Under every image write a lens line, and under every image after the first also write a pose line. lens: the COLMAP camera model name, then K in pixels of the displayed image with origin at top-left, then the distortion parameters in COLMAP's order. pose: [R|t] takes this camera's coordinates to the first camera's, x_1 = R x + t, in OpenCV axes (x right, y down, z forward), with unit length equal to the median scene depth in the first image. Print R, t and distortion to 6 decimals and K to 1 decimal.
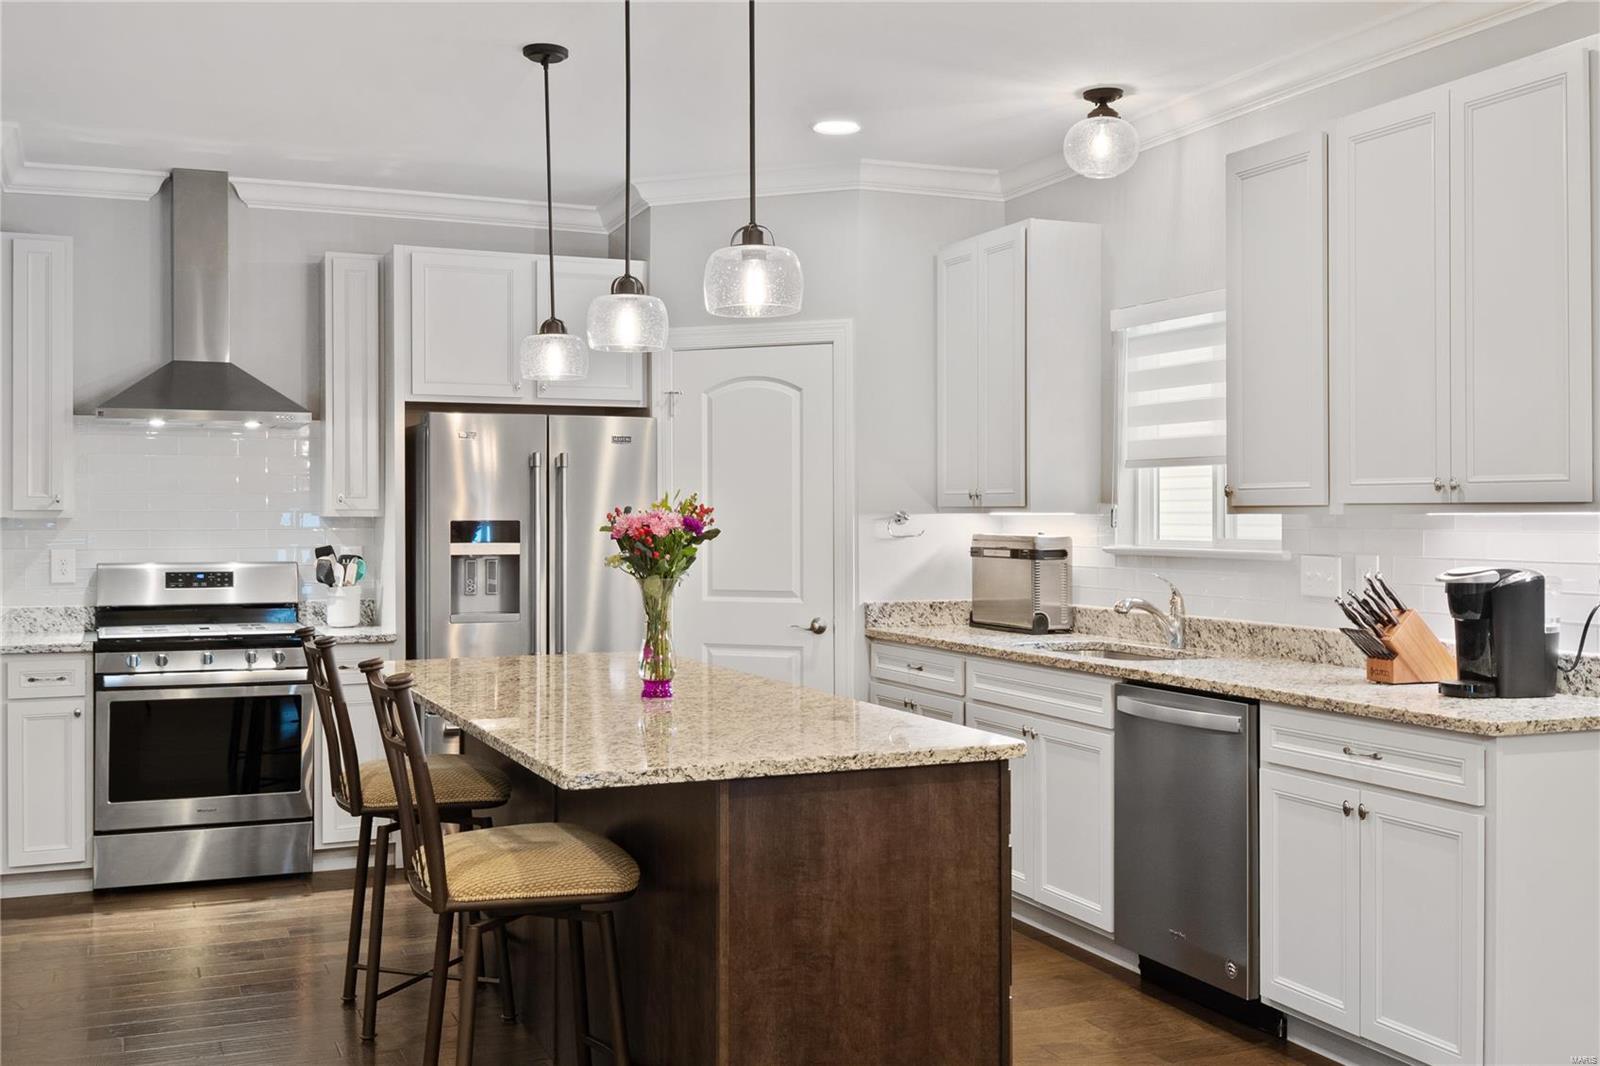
lens RADIAL K [[1580.9, 0, 806.3], [0, 1580.9, 518.2], [0, 0, 1]] dist [0.045639, 0.000000]
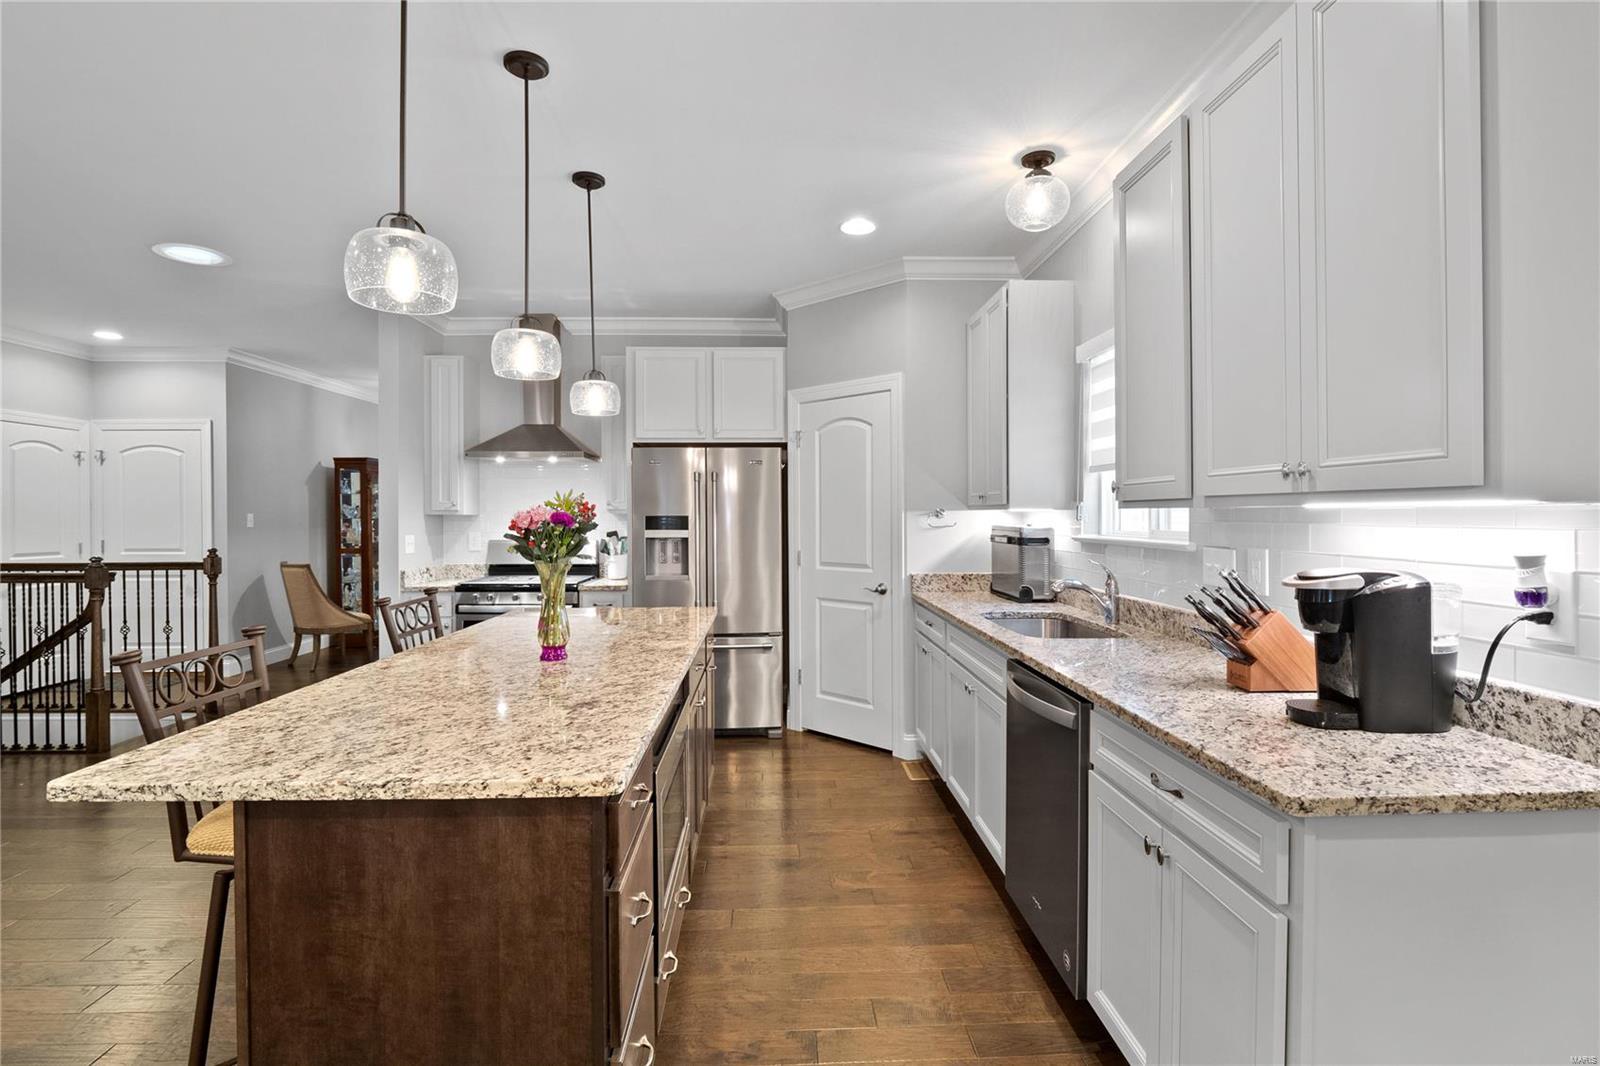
lens RADIAL K [[760.6, 0, 801.8], [0, 760.6, 523.0], [0, 0, 1]] dist [-0.015809, 0.001417]
pose [[0.932298, 0.001783, -0.361687, 0.227365], [0.001981, 0.999948, 0.010037, 0.001503], [0.361686, -0.010074, 0.932246, 0.399846]]
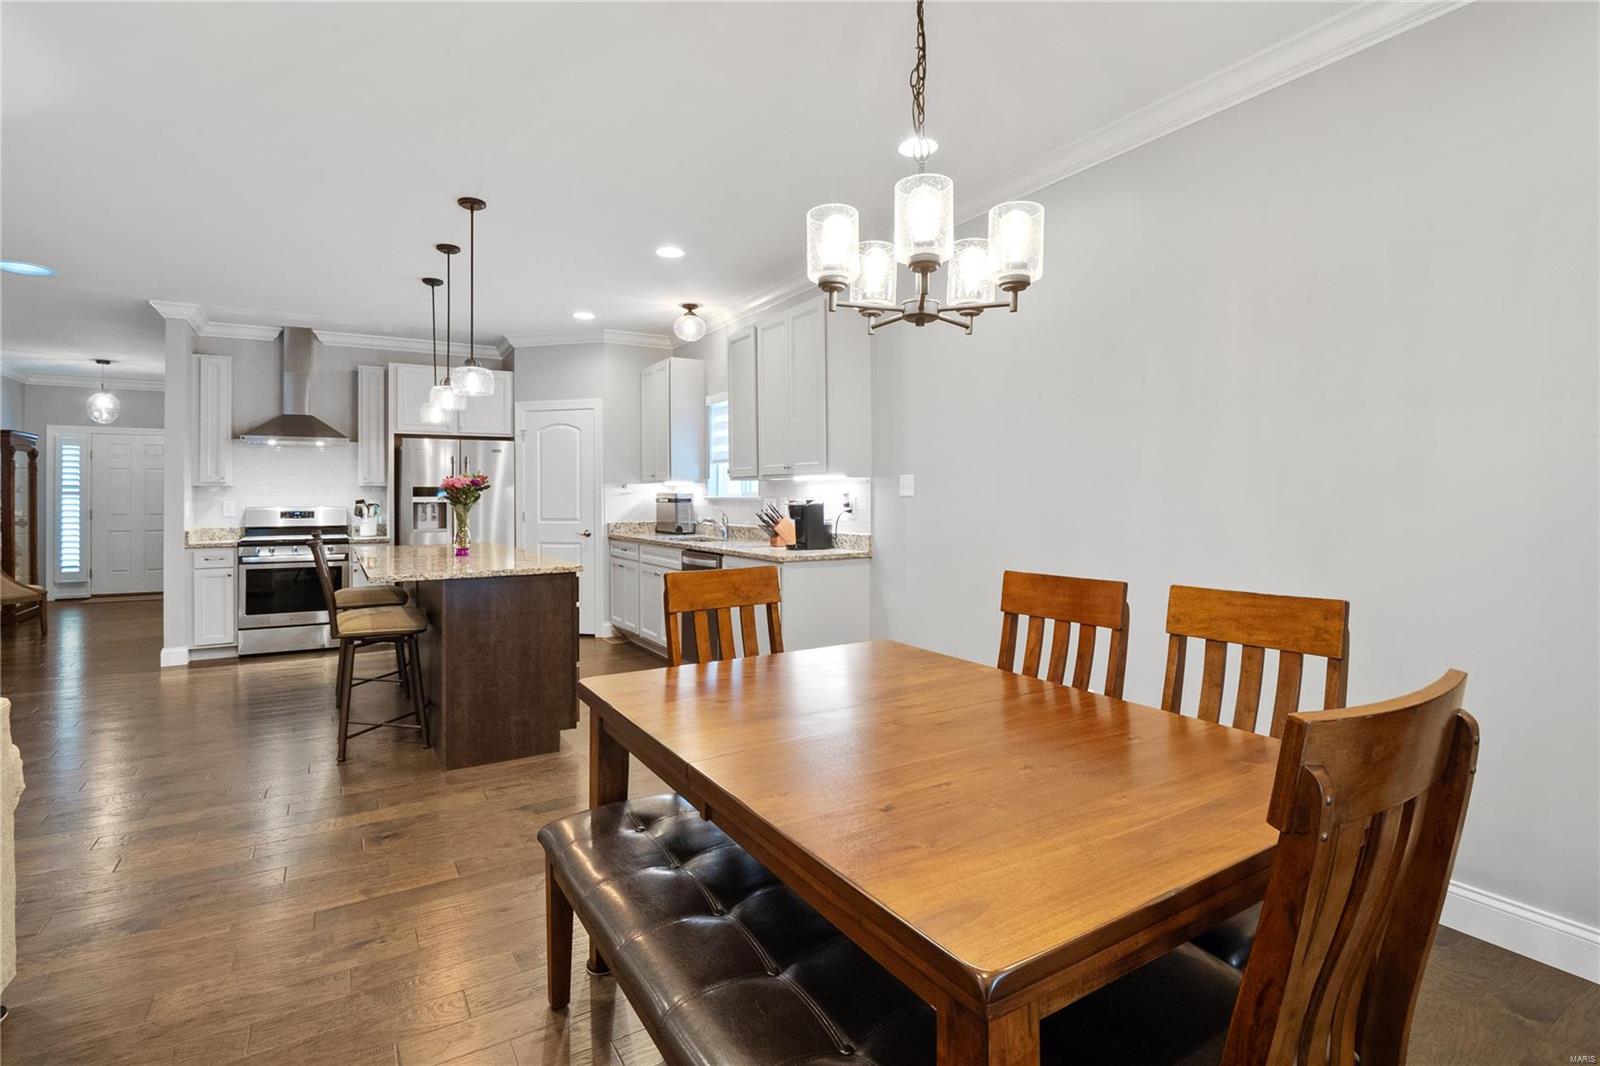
lens RADIAL K [[760.6, 0, 805.9], [0, 760.6, 488.7], [0, 0, 1]] dist [-0.015809, 0.001417]
pose [[0.988982, -0.002537, 0.148015, 0.188584], [0.004093, 0.999940, -0.010210, 0.020006], [-0.147980, 0.010703, 0.988932, -0.153134]]
